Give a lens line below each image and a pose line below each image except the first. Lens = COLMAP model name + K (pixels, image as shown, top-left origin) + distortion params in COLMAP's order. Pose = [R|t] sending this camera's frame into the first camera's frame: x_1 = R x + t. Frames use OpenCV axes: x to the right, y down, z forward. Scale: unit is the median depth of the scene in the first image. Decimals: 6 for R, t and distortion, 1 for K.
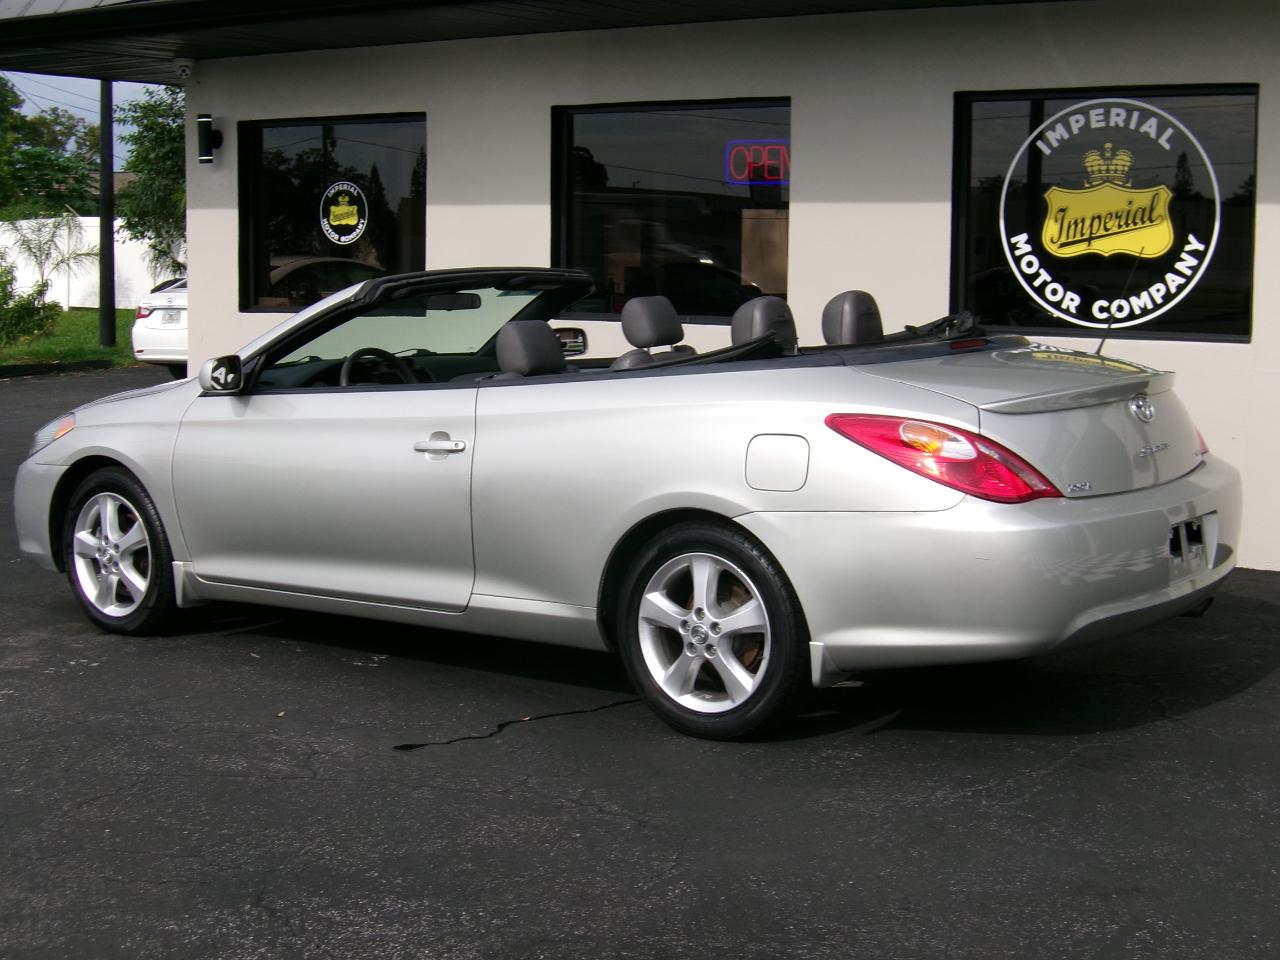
lens RADIAL K [[1960.2, 0, 647.1], [0, 1960.2, 544.5], [0, 0, 1]] dist [-0.108957, -0.035221]
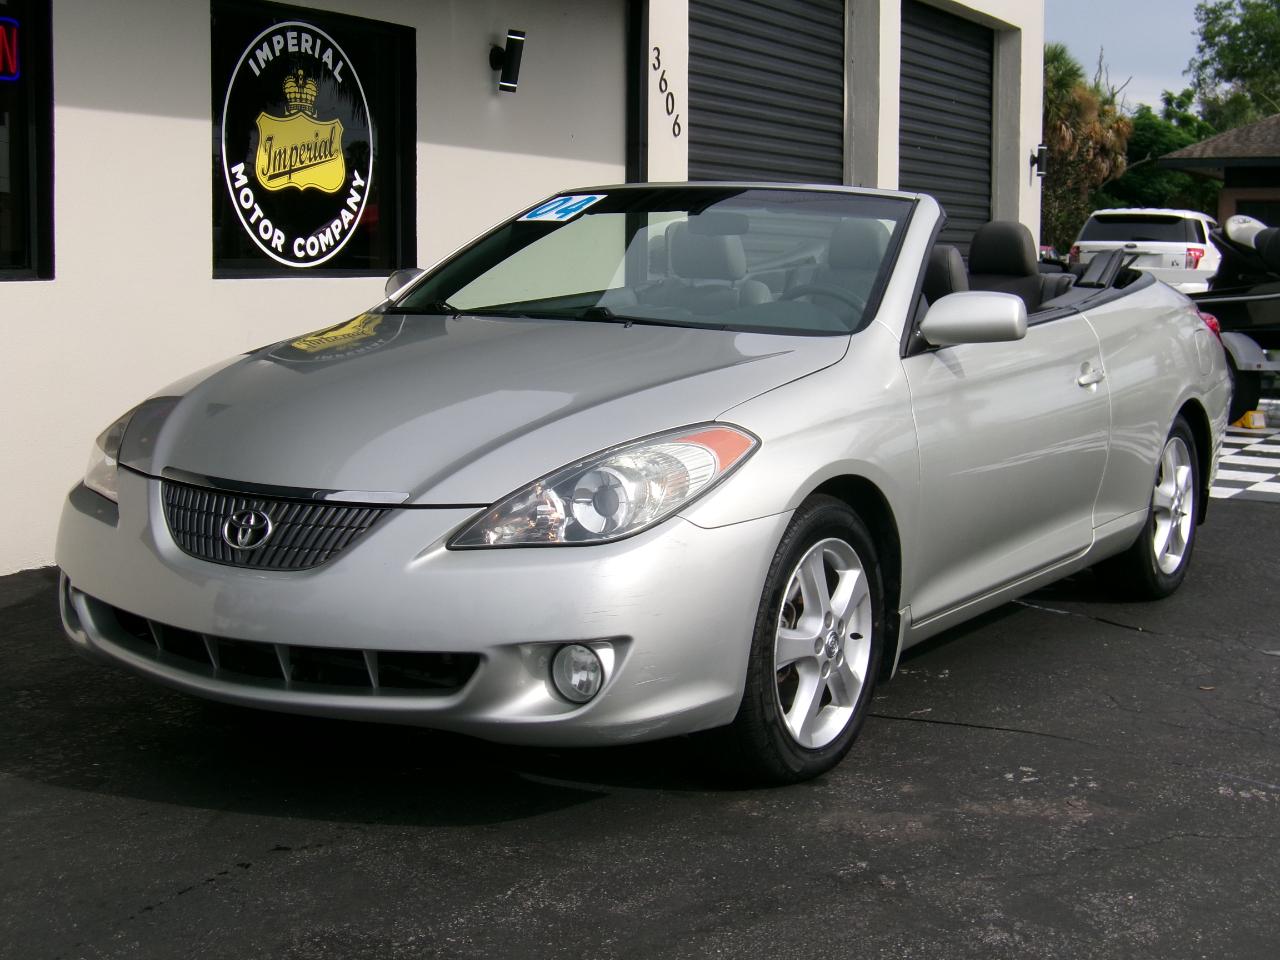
lens RADIAL K [[1945.9, 0, 643.1], [0, 1945.9, 542.4], [0, 0, 1]] dist [-0.116383, -0.002914]
pose [[-0.086642, -0.147886, 0.985202, -0.725431], [0.140727, 0.977188, 0.159059, -0.108106], [-0.986250, 0.152426, -0.063853, 0.927984]]
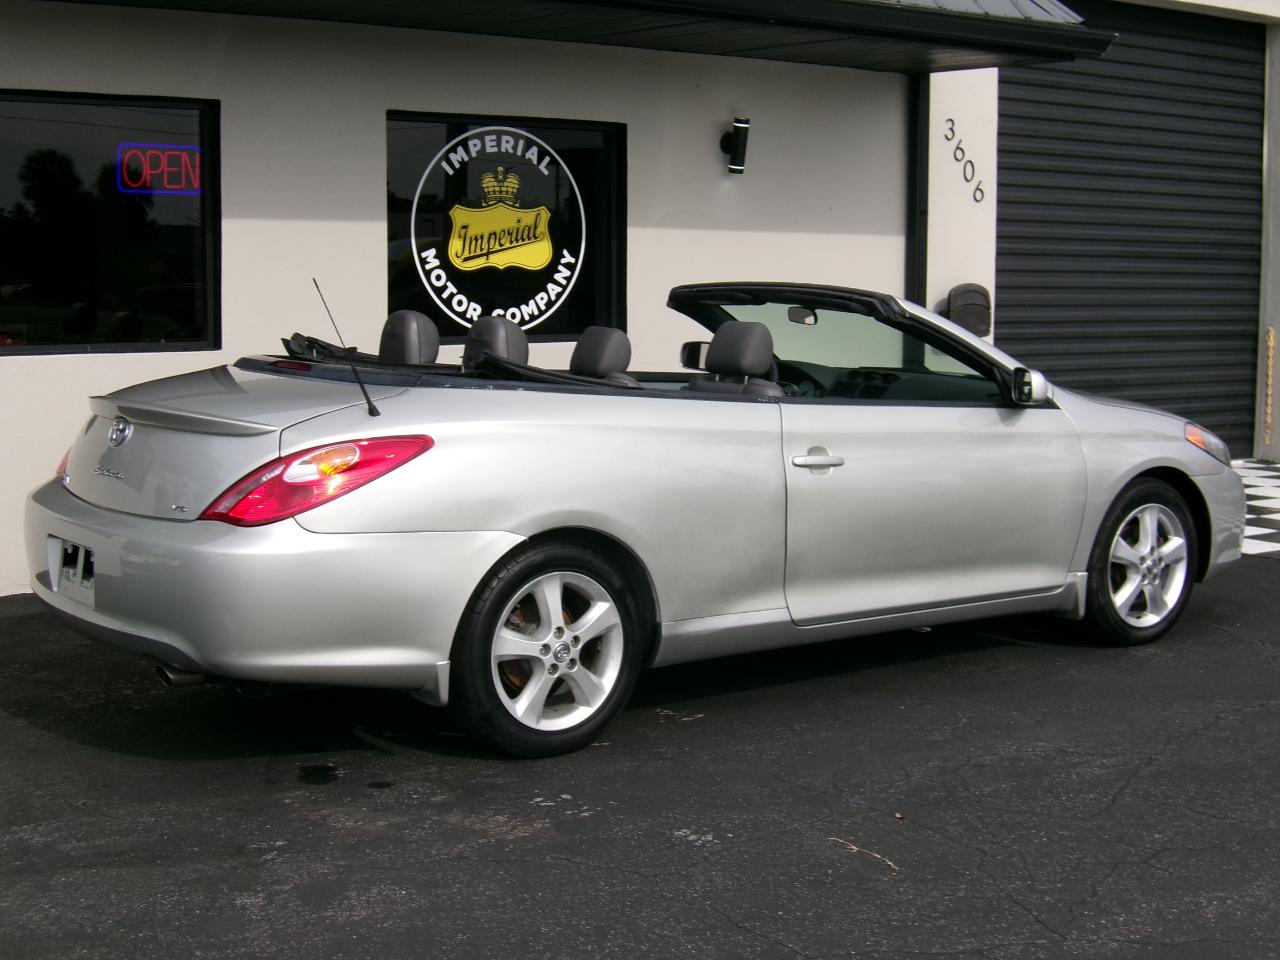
lens RADIAL K [[1960.2, 0, 647.1], [0, 1960.2, 544.5], [0, 0, 1]] dist [-0.108957, -0.035221]
pose [[0.342067, -0.134631, 0.929981, -0.796081], [0.137176, 0.986235, 0.092318, -0.085522], [-0.929609, 0.095992, 0.355827, 0.544630]]
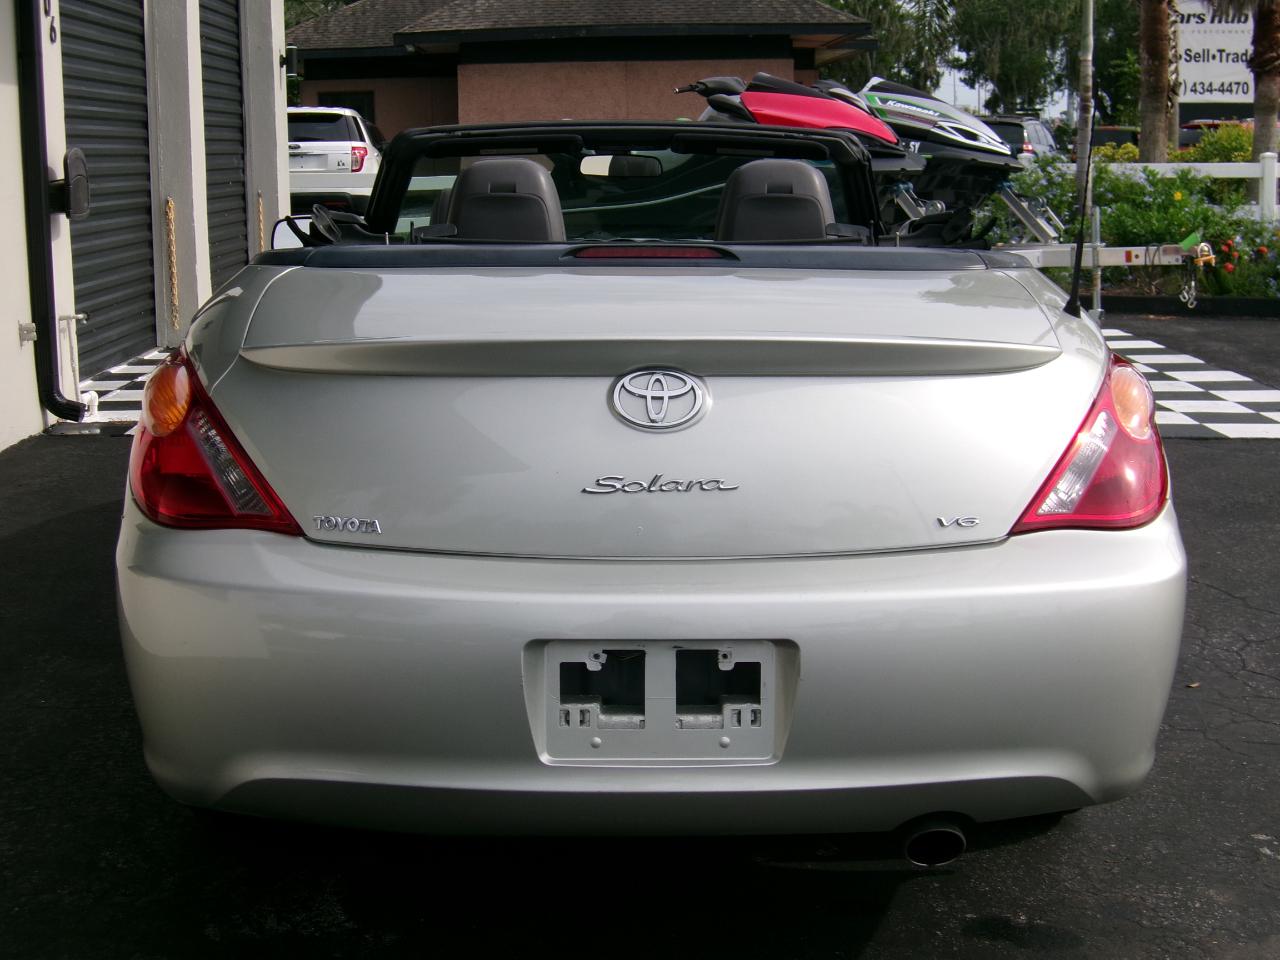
lens RADIAL K [[1973.5, 0, 637.9], [0, 1973.5, 526.4], [0, 0, 1]] dist [-0.129657, 0.048584]
pose [[-0.558891, -0.153826, 0.814849, -0.496852], [0.132623, 0.953414, 0.270948, -0.155696], [-0.818567, 0.259499, -0.512454, 1.124956]]
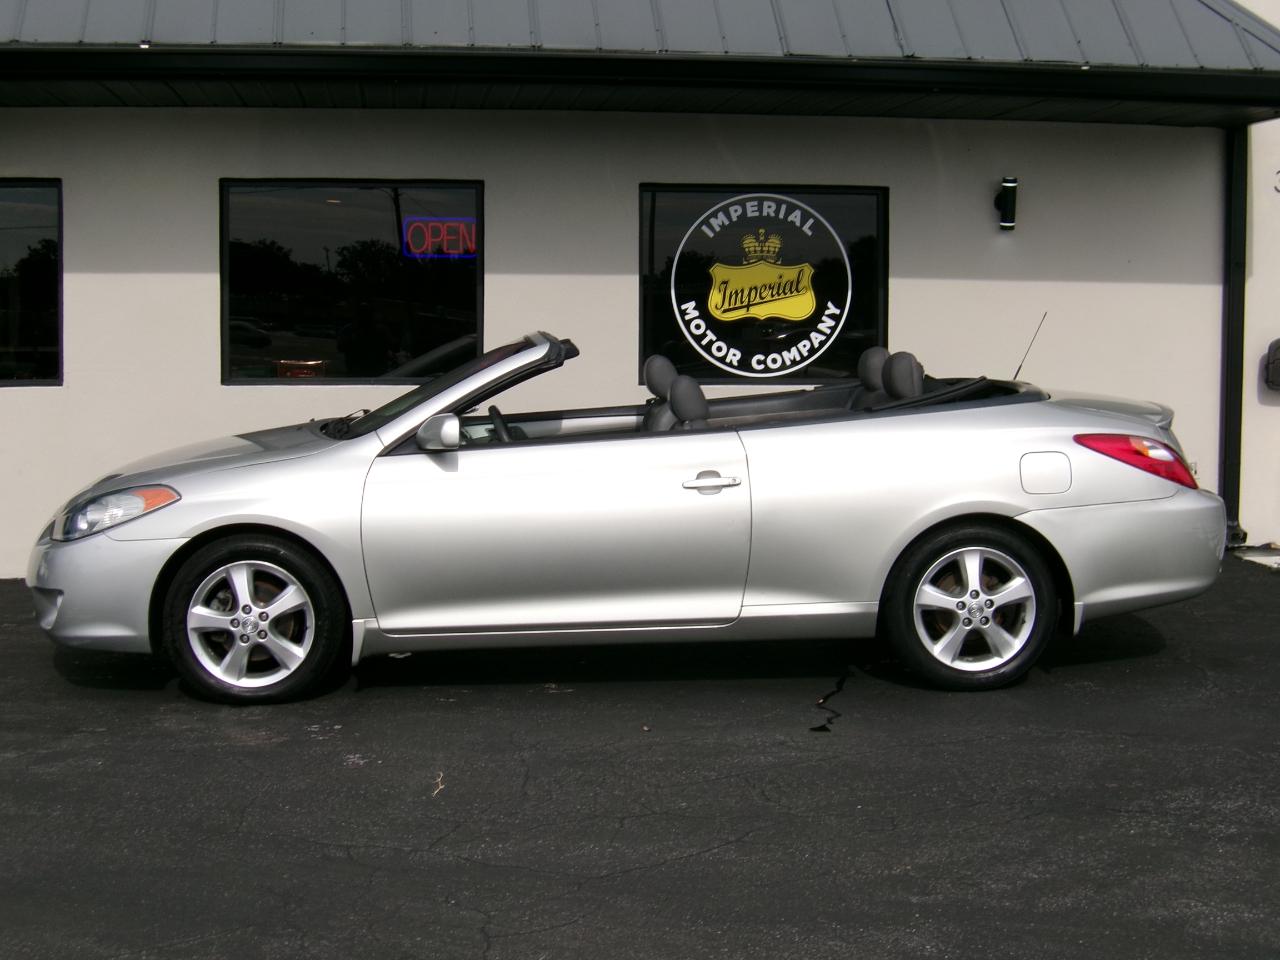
lens RADIAL K [[1953.0, 0, 645.6], [0, 1953.0, 546.3], [0, 0, 1]] dist [-0.108620, -0.022285]
pose [[0.758374, -0.077381, 0.647211, -0.645830], [0.099189, 0.995065, 0.002745, -0.014201], [-0.644229, 0.062114, 0.762306, 0.102977]]
